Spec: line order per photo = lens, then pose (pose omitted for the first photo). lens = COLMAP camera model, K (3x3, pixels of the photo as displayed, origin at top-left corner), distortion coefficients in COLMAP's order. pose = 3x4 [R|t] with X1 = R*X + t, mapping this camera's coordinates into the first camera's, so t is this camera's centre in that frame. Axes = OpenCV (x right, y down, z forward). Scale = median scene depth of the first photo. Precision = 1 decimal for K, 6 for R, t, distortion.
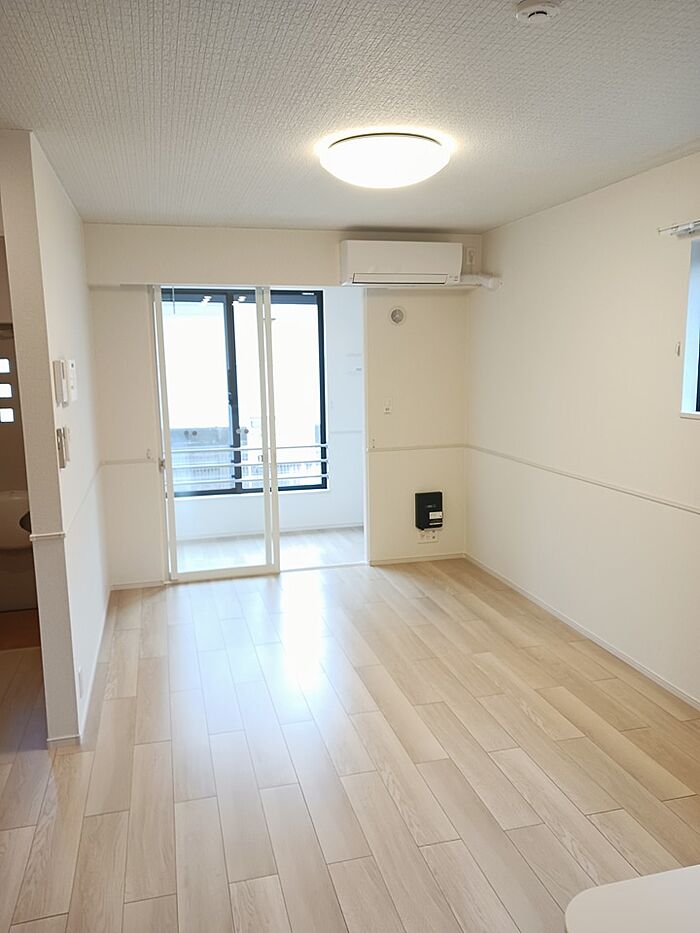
lens RADIAL K [[729.4, 0, 346.5], [0, 729.4, 469.1], [0, 0, 1]] dist [0.006833, -0.000355]
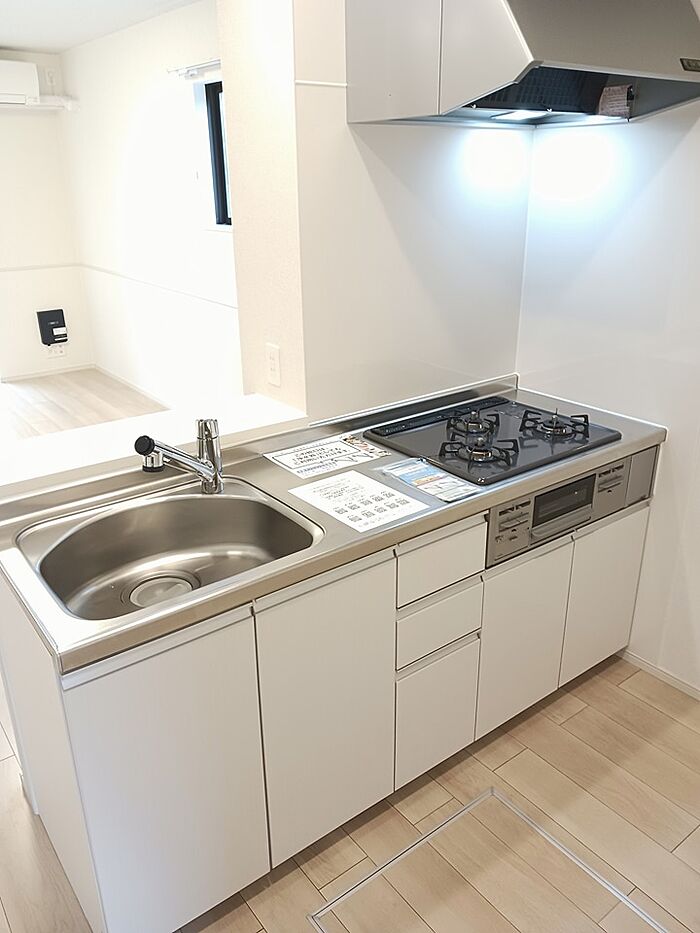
lens RADIAL K [[729.4, 0, 354.9], [0, 729.4, 460.3], [0, 0, 1]] dist [0.006833, -0.000355]
pose [[0.915252, -0.135290, 0.379487, 0.095395], [0.051857, 0.973656, 0.222045, 0.035229], [-0.399531, -0.183548, 0.898157, -0.222326]]
